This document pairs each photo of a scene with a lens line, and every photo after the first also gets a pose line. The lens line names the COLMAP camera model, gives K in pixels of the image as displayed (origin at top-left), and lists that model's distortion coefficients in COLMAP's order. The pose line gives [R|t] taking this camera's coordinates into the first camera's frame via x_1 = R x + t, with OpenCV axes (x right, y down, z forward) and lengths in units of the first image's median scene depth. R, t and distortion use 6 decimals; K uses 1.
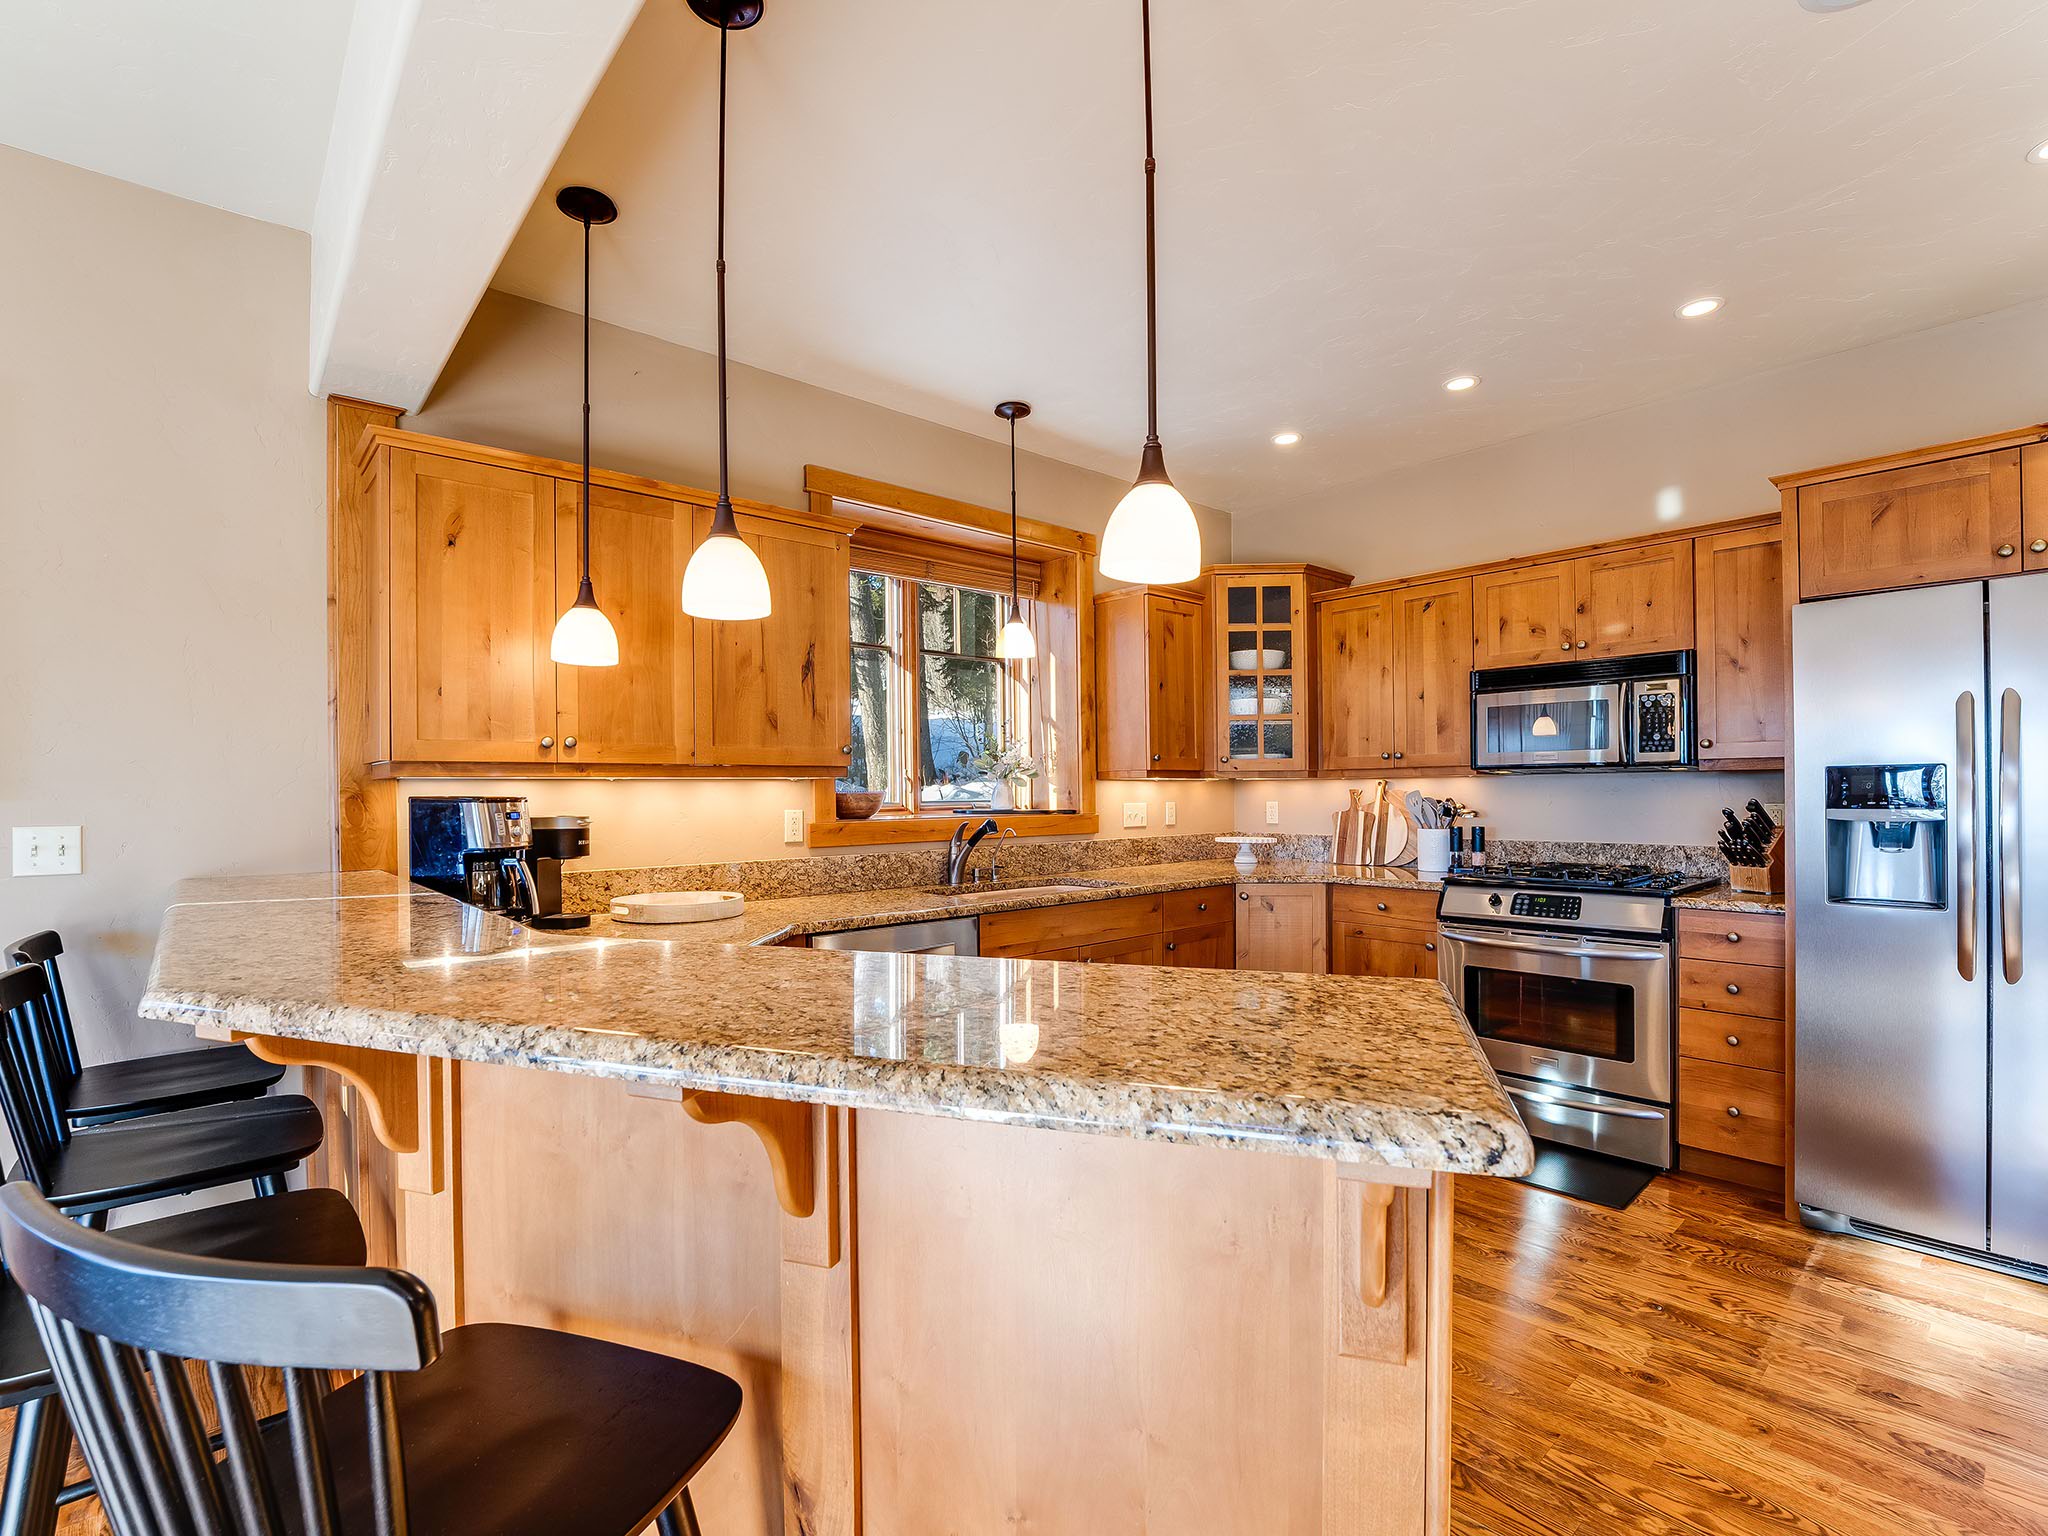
lens RADIAL K [[933.6, 0, 1017.9], [0, 933.6, 780.1], [0, 0, 1]] dist [-0.013768, -0.000087]
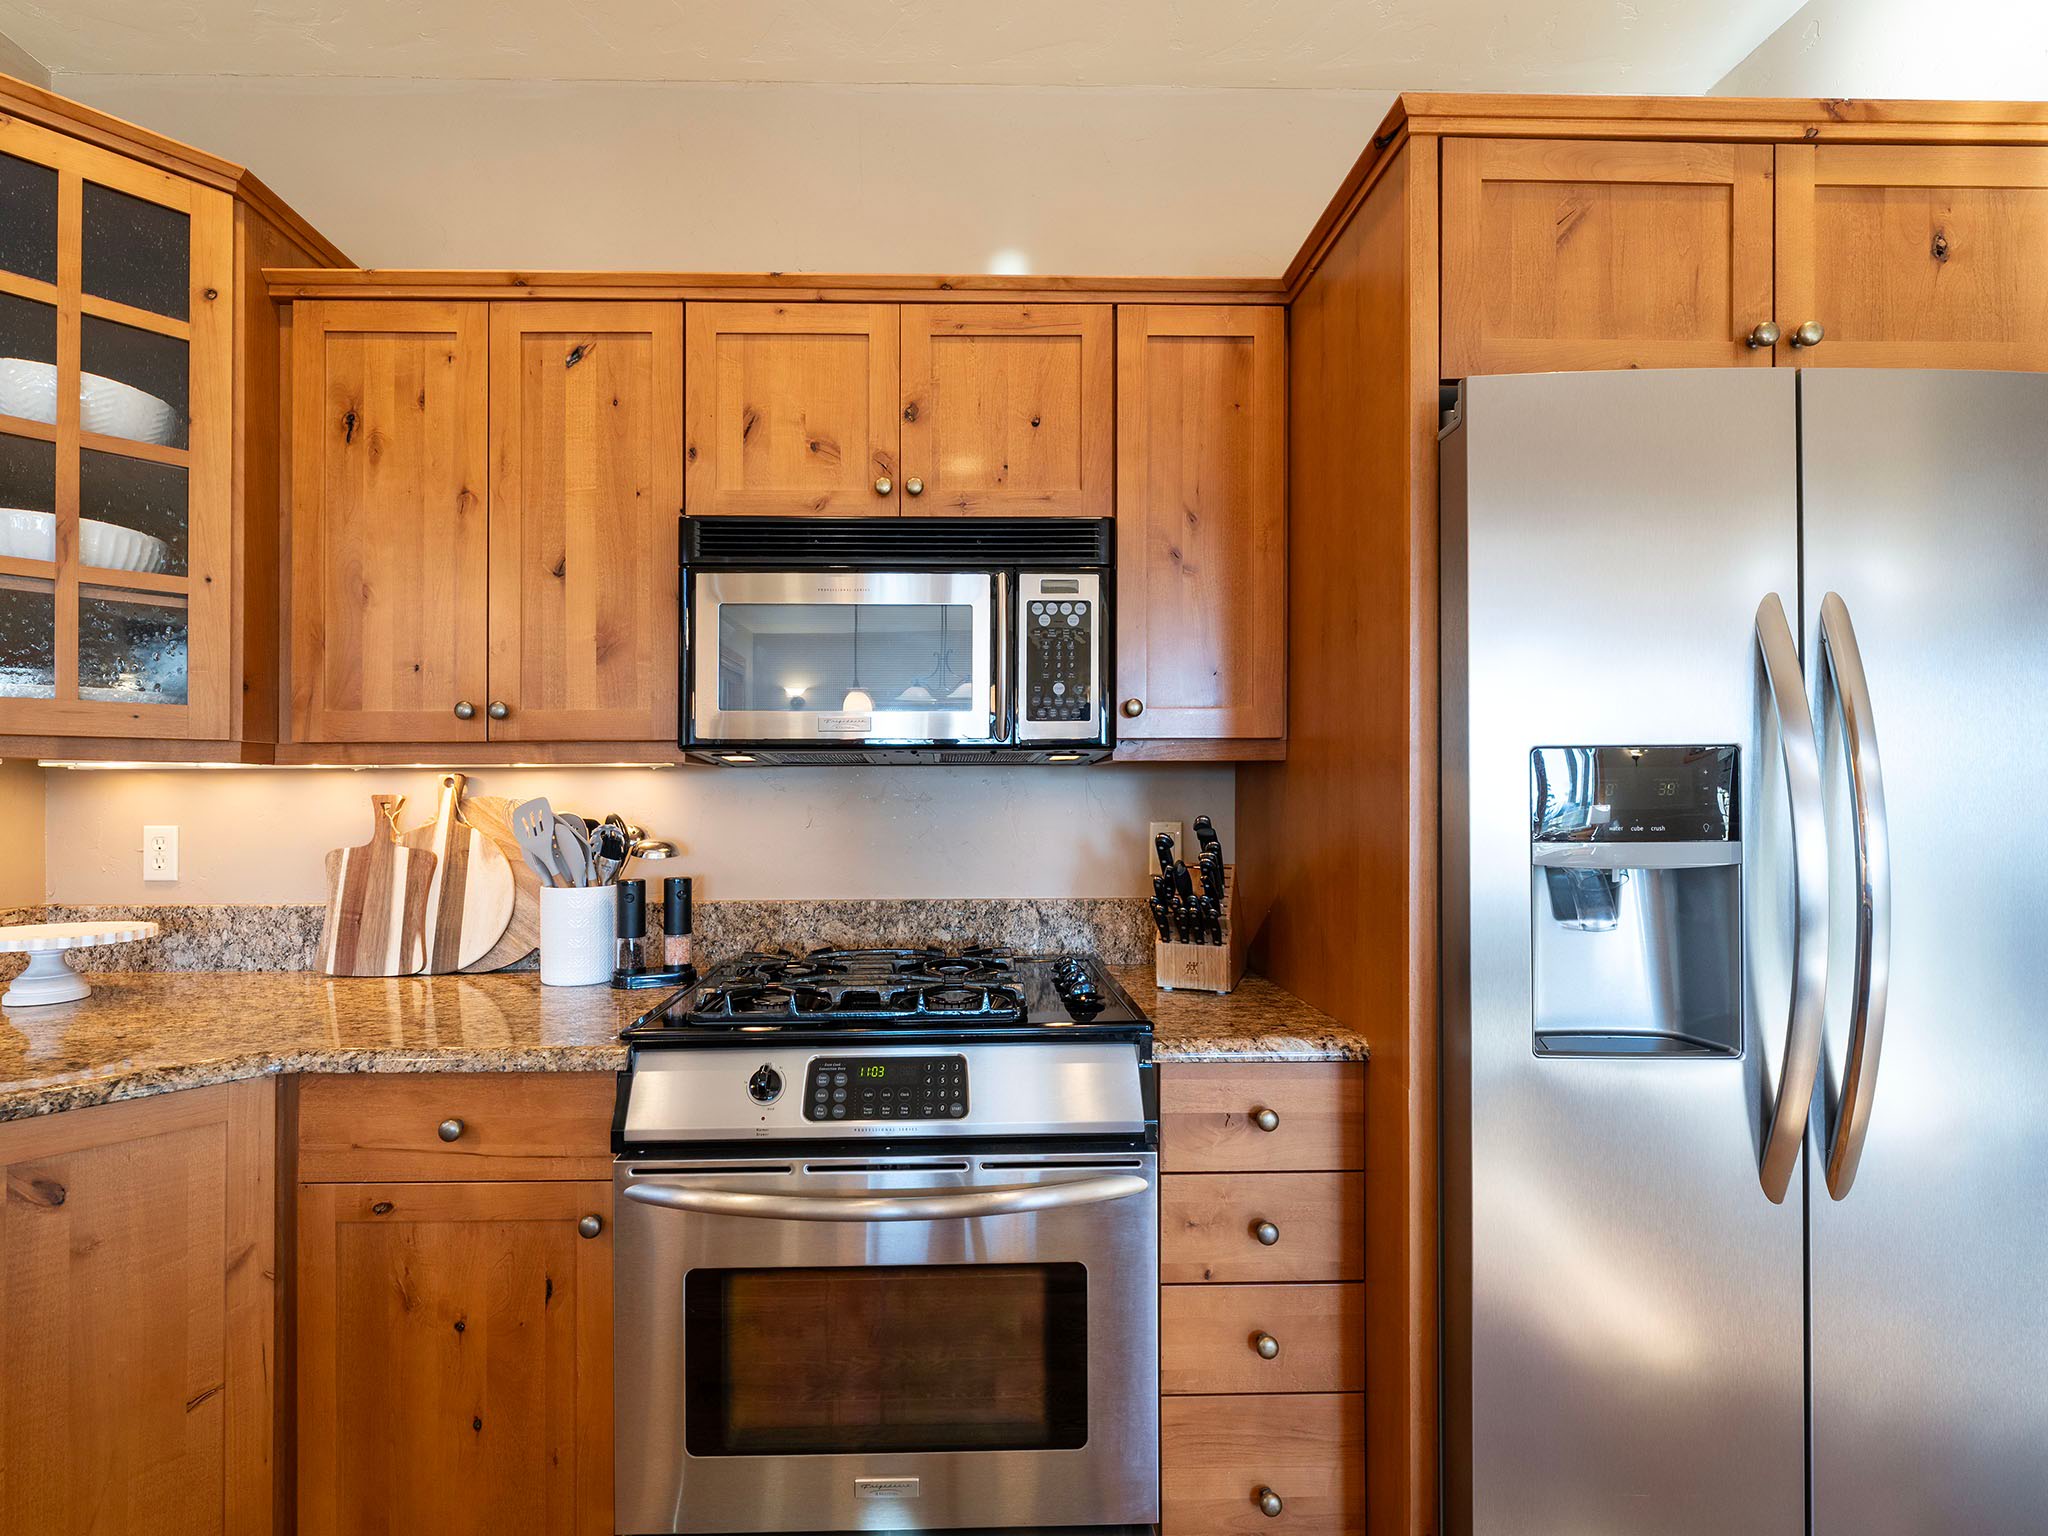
lens RADIAL K [[944.4, 0, 962.4], [0, 944.4, 788.6], [0, 0, 1]] dist [-0.006745, -0.000509]
pose [[0.644815, 0.010403, 0.764268, 0.240600], [-0.010899, 0.999931, -0.004416, 0.007111], [-0.764261, -0.005482, 0.644884, 0.620378]]
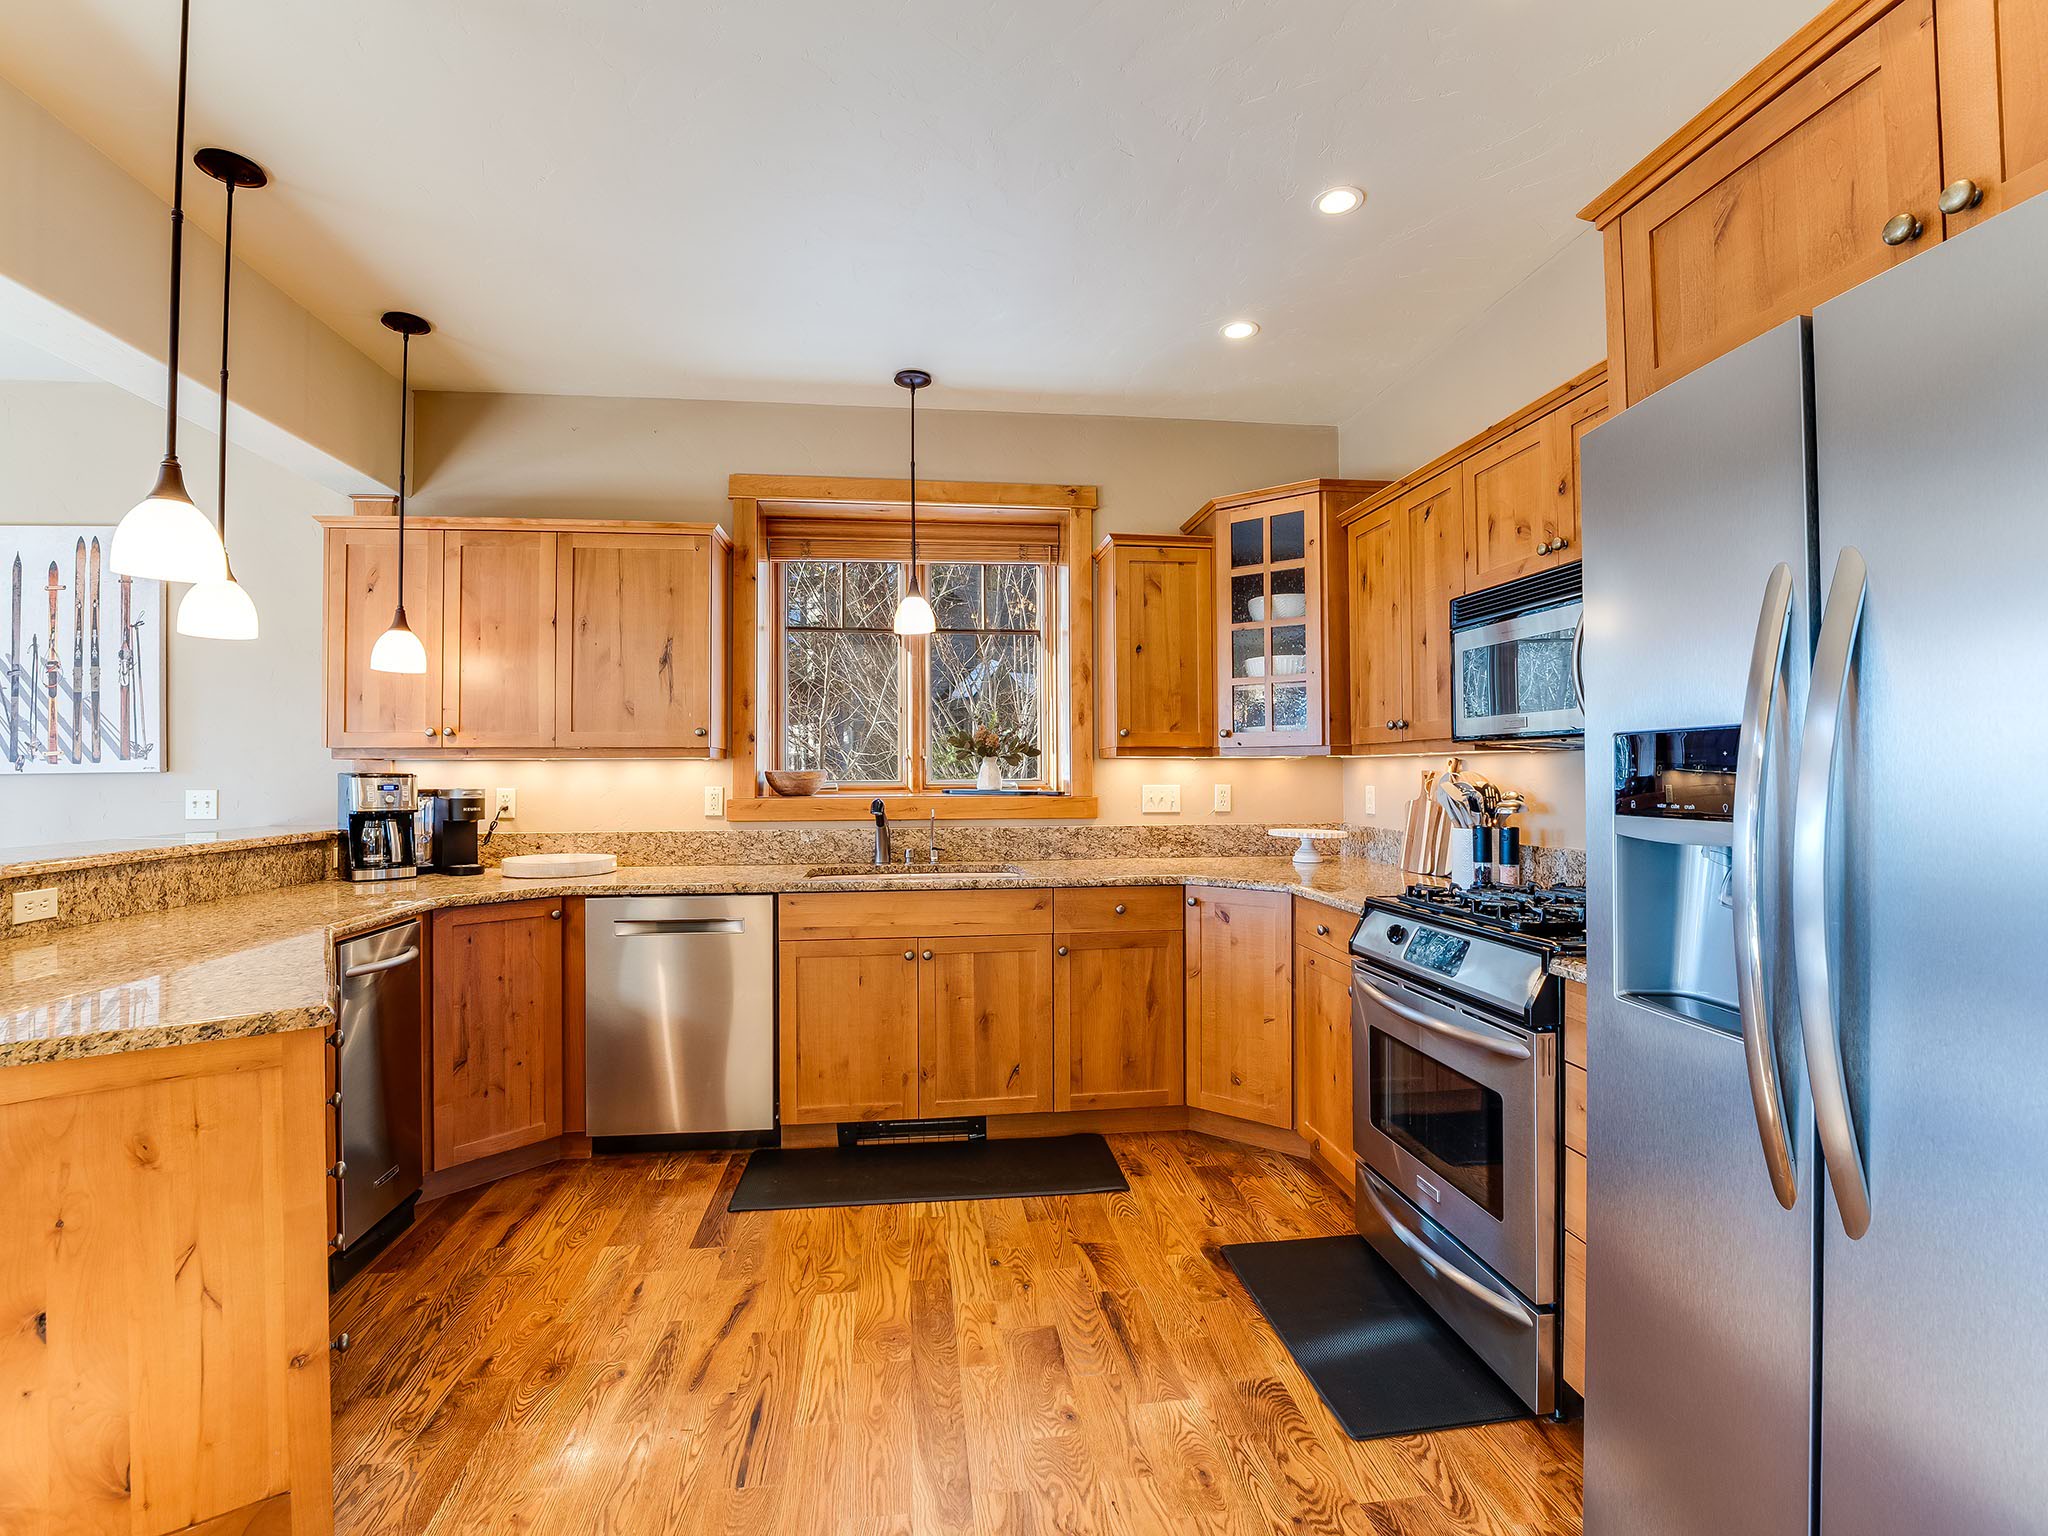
lens RADIAL K [[925.4, 0, 1025.4], [0, 925.4, 753.9], [0, 0, 1]] dist [-0.016304, -0.000309]
pose [[0.828551, -0.004582, -0.559895, 0.601854], [0.002637, 0.999987, -0.004282, -0.001389], [0.559908, 0.002071, 0.828552, 0.257549]]
